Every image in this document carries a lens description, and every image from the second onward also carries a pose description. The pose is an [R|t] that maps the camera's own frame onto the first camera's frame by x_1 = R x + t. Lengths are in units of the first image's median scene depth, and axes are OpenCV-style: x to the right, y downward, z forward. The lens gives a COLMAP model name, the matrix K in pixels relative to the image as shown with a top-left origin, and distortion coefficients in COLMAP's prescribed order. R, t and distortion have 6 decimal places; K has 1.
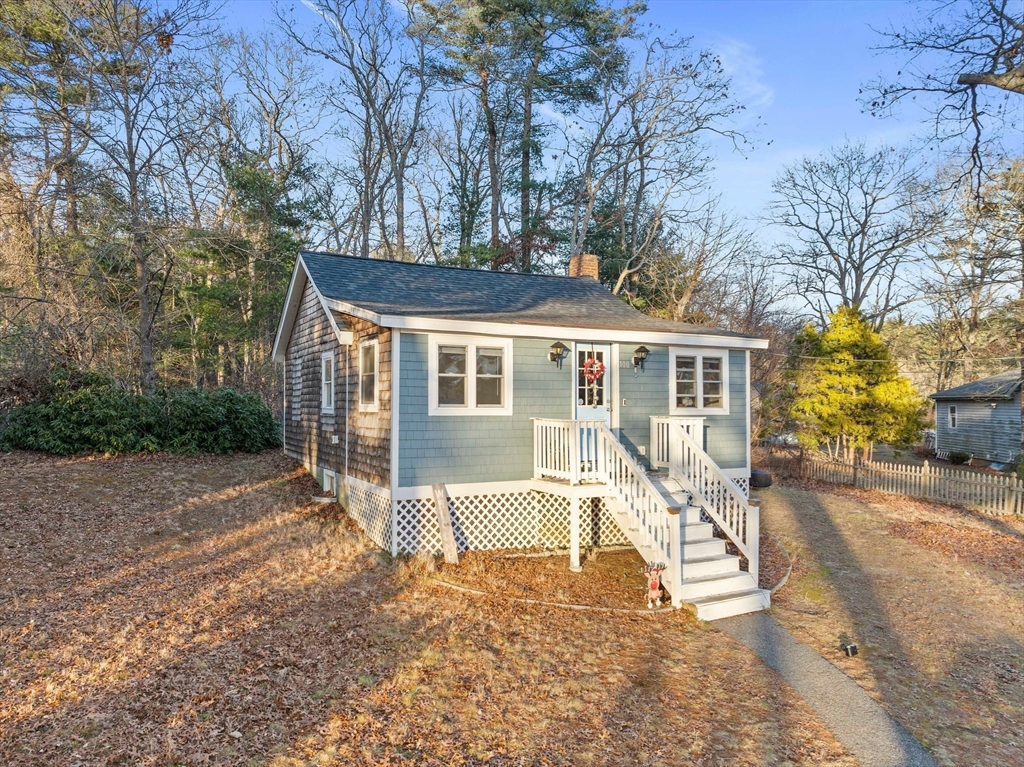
lens RADIAL K [[721.4, 0, 502.5], [0, 721.4, 386.6], [0, 0, 1]] dist [-0.035183, -0.013684]
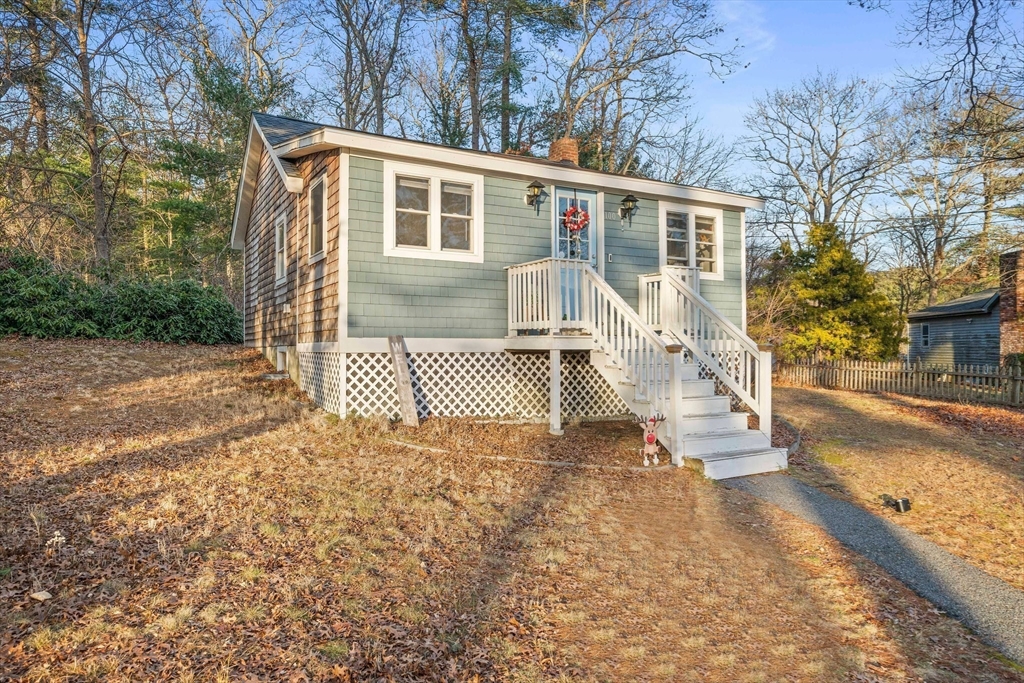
lens RADIAL K [[667.6, 0, 511.7], [0, 667.6, 341.2], [0, 0, 1]] dist [-0.009390, 0.004534]
pose [[0.999316, -0.001424, 0.036956, 0.015339], [0.001246, 0.999987, 0.004846, 0.111016], [-0.036962, -0.004797, 0.999305, 0.164052]]
